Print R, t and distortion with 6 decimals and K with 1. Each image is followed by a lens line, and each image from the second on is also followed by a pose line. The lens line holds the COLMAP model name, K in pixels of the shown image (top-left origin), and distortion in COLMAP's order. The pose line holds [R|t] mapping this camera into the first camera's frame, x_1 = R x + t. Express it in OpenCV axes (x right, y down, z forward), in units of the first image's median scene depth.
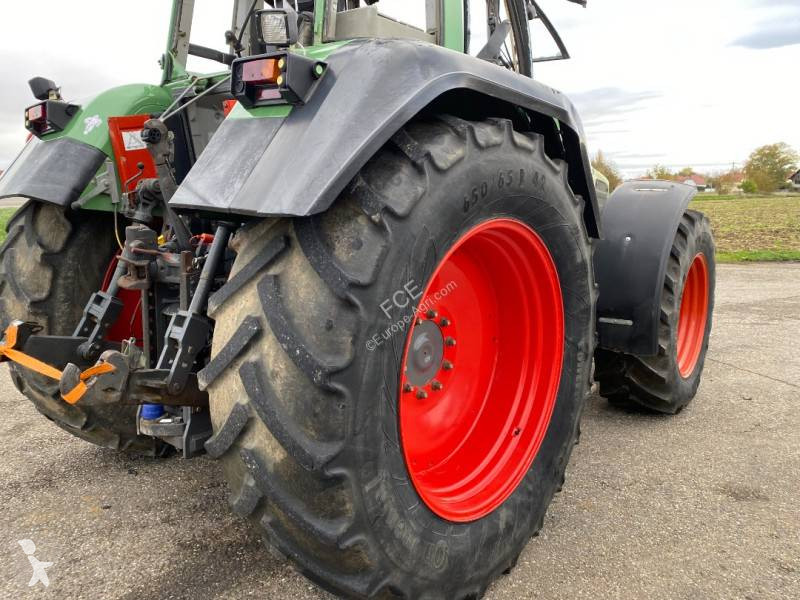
lens RADIAL K [[604.1, 0, 396.4], [0, 604.1, 288.8], [0, 0, 1]] dist [0.041742, -0.045307]
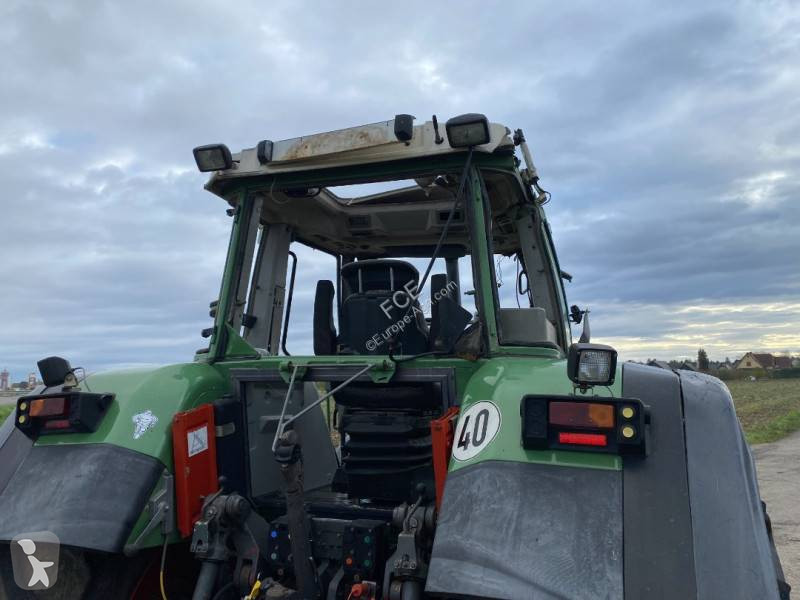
lens RADIAL K [[604.1, 0, 390.9], [0, 604.1, 293.4], [0, 0, 1]] dist [0.041742, -0.045307]
pose [[0.935642, 0.042261, 0.350412, -0.507606], [0.067512, 0.953045, -0.295206, -0.190483], [-0.346435, 0.299865, 0.888856, 0.196435]]
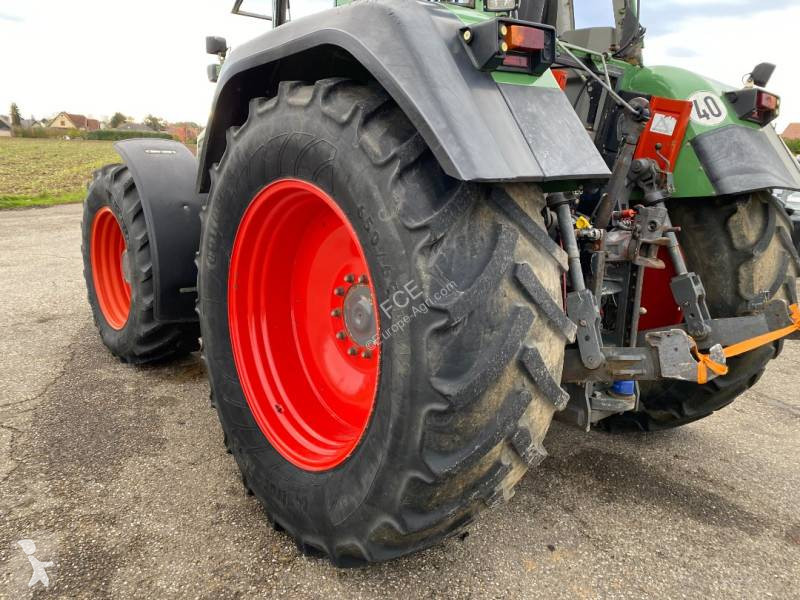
lens RADIAL K [[604.1, 0, 394.0], [0, 604.1, 296.3], [0, 0, 1]] dist [0.041742, -0.045307]
pose [[0.181462, -0.206518, 0.961468, -1.360533], [0.107861, 0.975981, 0.189279, -0.176665], [-0.977465, 0.069358, 0.199379, 1.107610]]
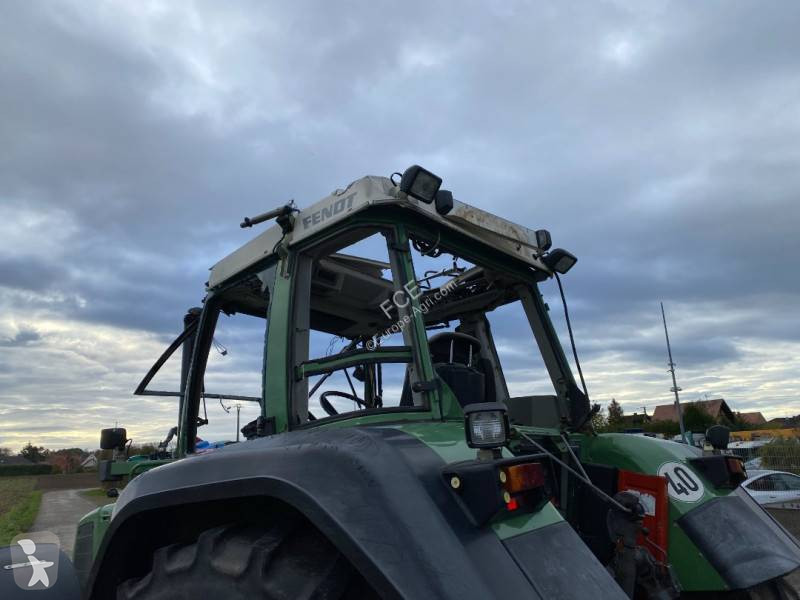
lens RADIAL K [[604.1, 0, 397.0], [0, 604.1, 286.7], [0, 0, 1]] dist [0.041742, -0.045307]
pose [[0.025756, 0.280309, 0.959564, -1.202839], [0.194277, 0.940178, -0.279860, -0.340436], [-0.980608, 0.193630, -0.030242, 1.173853]]
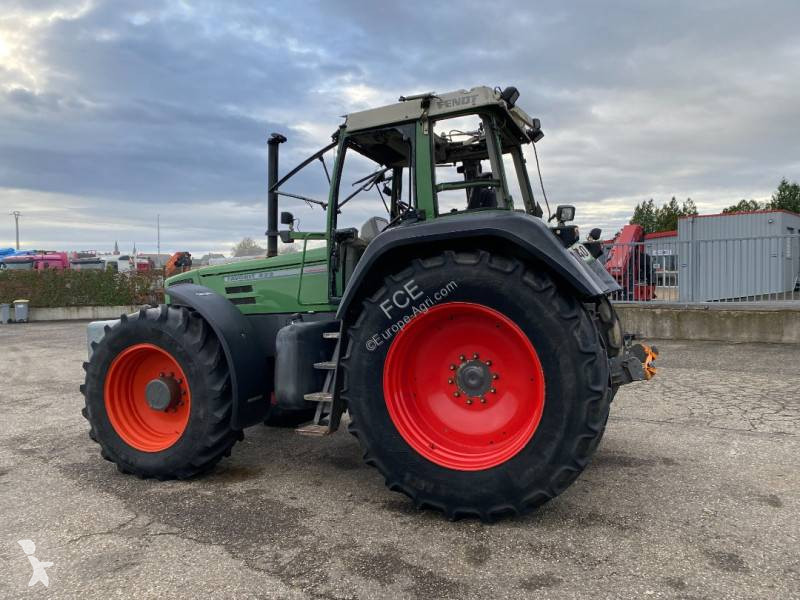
lens RADIAL K [[604.1, 0, 410.3], [0, 604.1, 296.9], [0, 0, 1]] dist [0.041742, -0.045307]
pose [[-0.320076, -0.018900, 0.947203, -1.919590], [0.163188, 0.983757, 0.074773, -0.332396], [-0.933231, 0.178505, -0.311793, 1.952729]]
